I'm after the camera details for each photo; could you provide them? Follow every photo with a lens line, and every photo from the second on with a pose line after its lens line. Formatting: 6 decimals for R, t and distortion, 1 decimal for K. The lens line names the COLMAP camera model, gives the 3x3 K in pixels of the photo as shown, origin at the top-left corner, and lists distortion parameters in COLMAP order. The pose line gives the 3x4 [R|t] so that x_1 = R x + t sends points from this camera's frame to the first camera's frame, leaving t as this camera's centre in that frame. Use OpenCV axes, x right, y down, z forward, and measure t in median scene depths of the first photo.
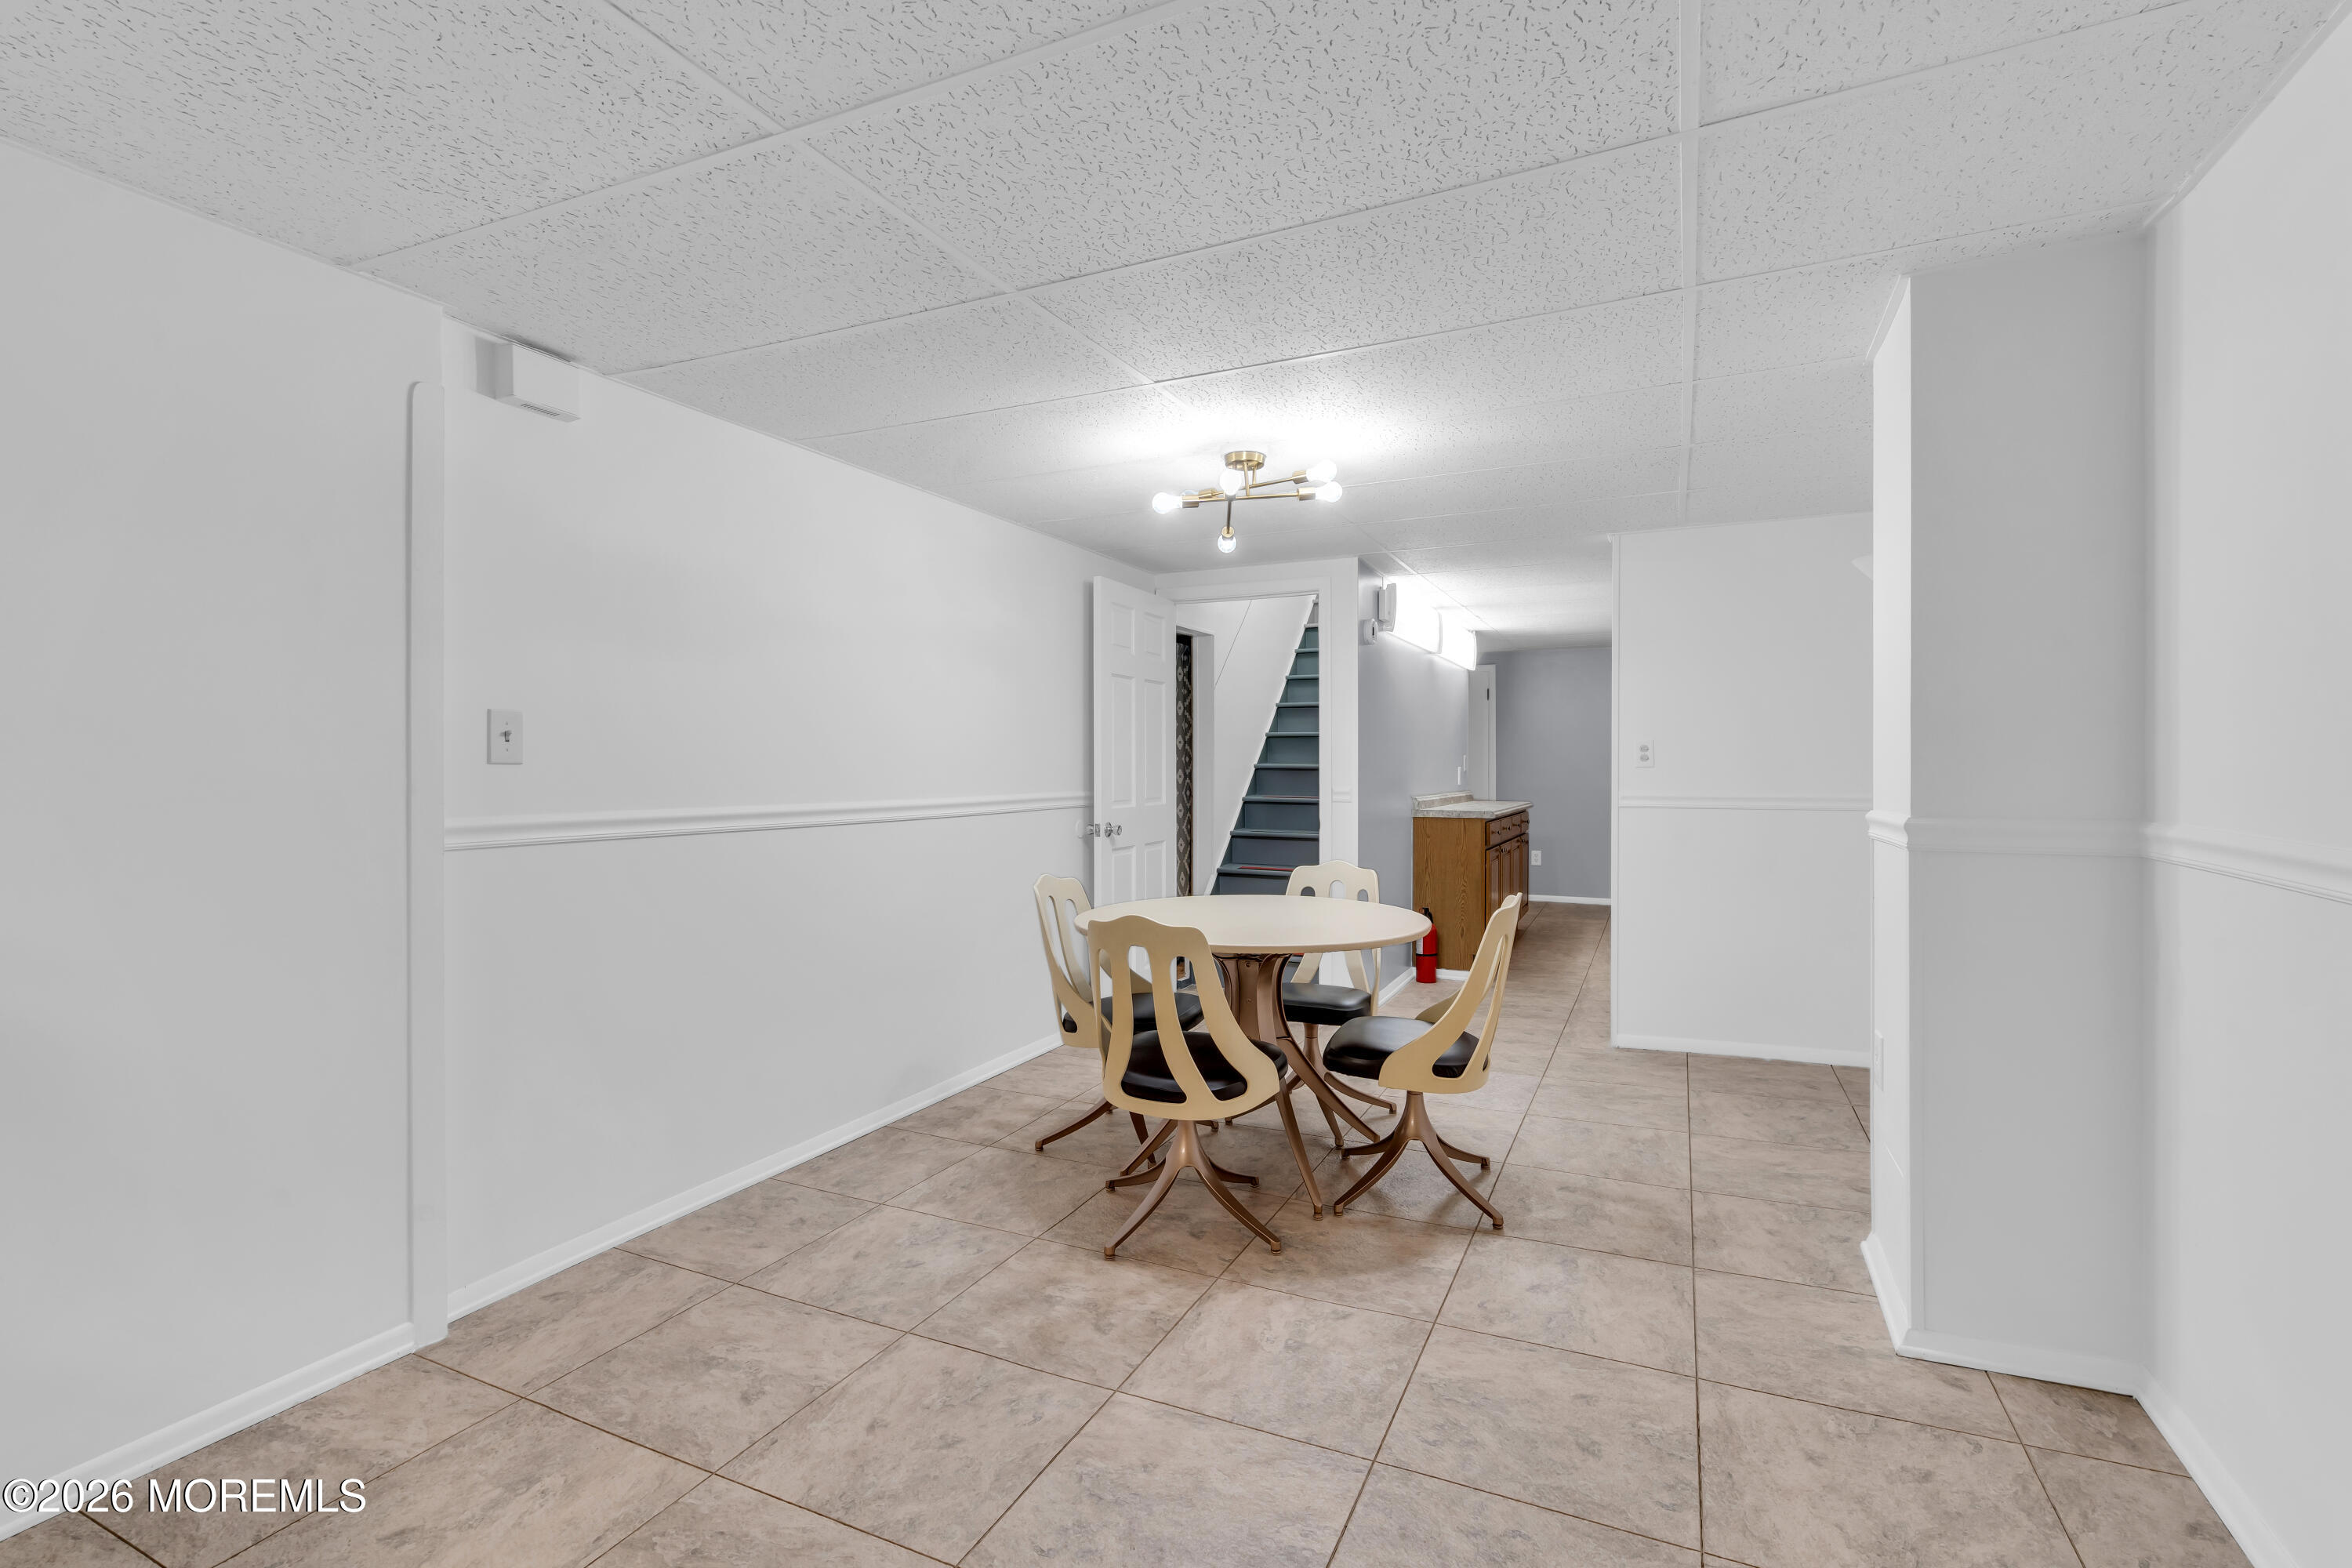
lens RADIAL K [[1068.7, 0, 1175.8], [0, 1068.7, 777.6], [0, 0, 1]] dist [-0.000305, 0.000058]
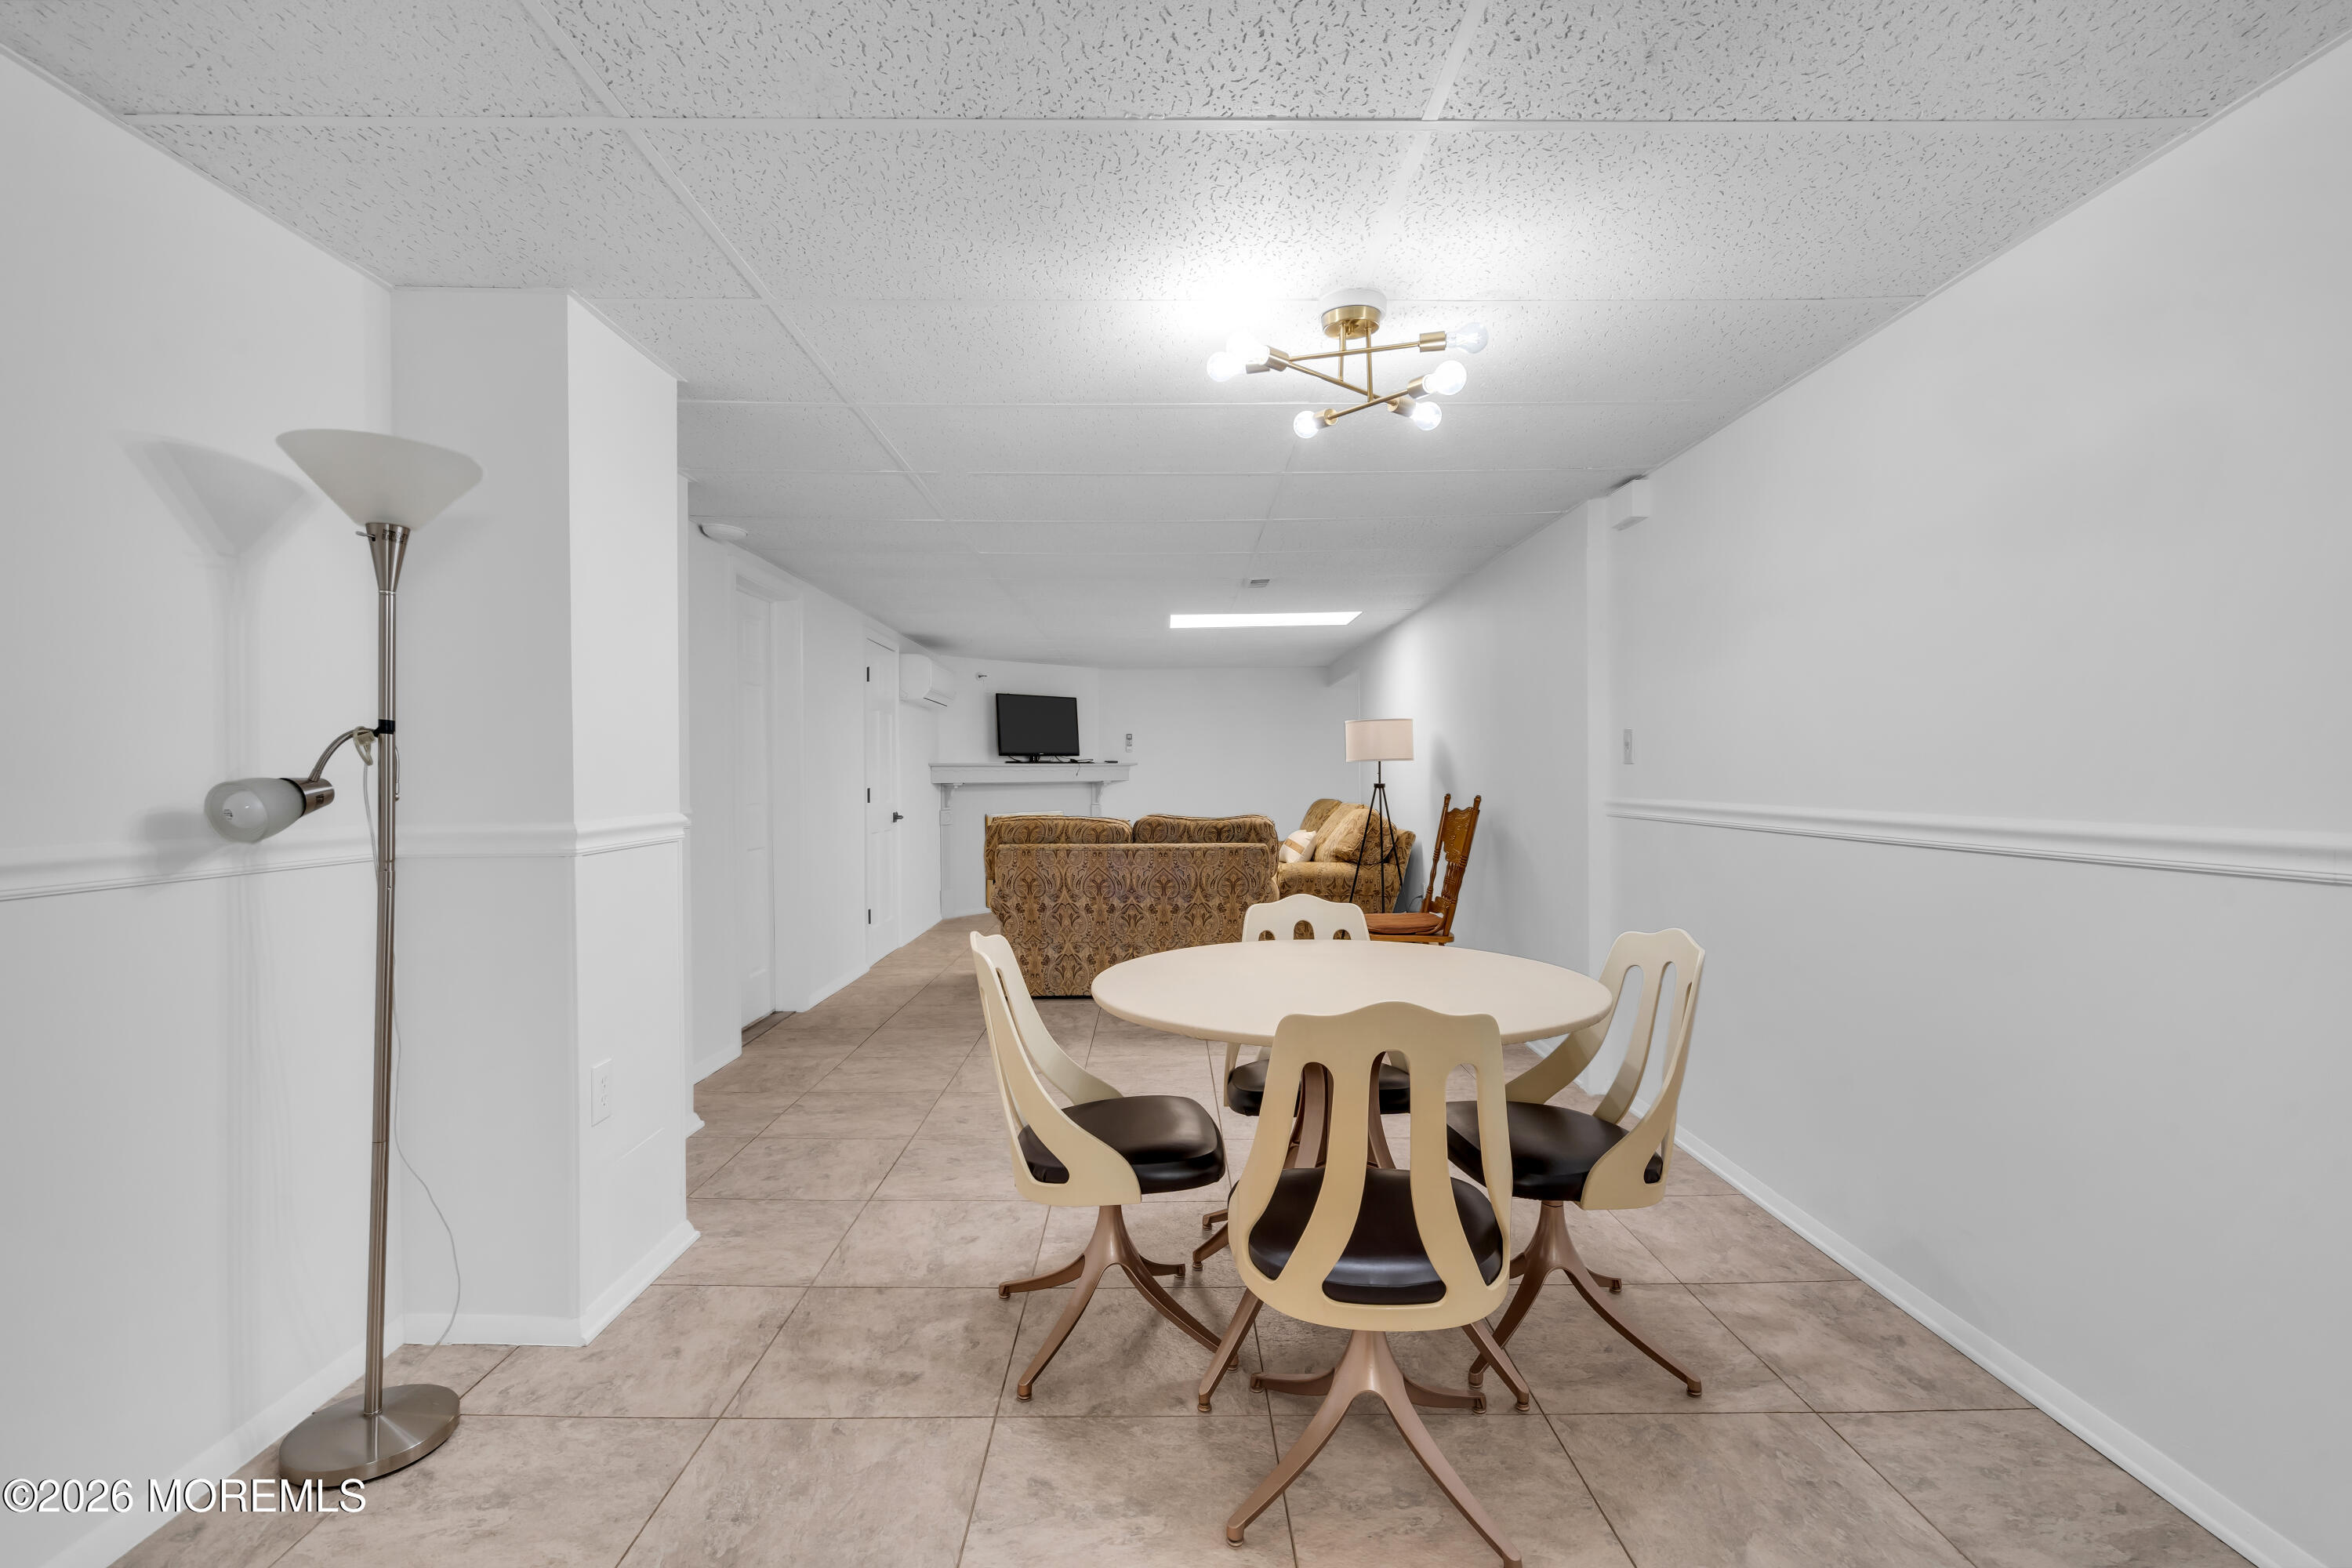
lens RADIAL K [[1068.7, 0, 1174.4], [0, 1068.7, 775.6], [0, 0, 1]] dist [-0.000305, 0.000058]
pose [[-0.899489, 0.011496, -0.436791, 0.523565], [0.006585, 0.999897, 0.012757, -0.016129], [0.436893, 0.008599, -0.899472, 1.744248]]
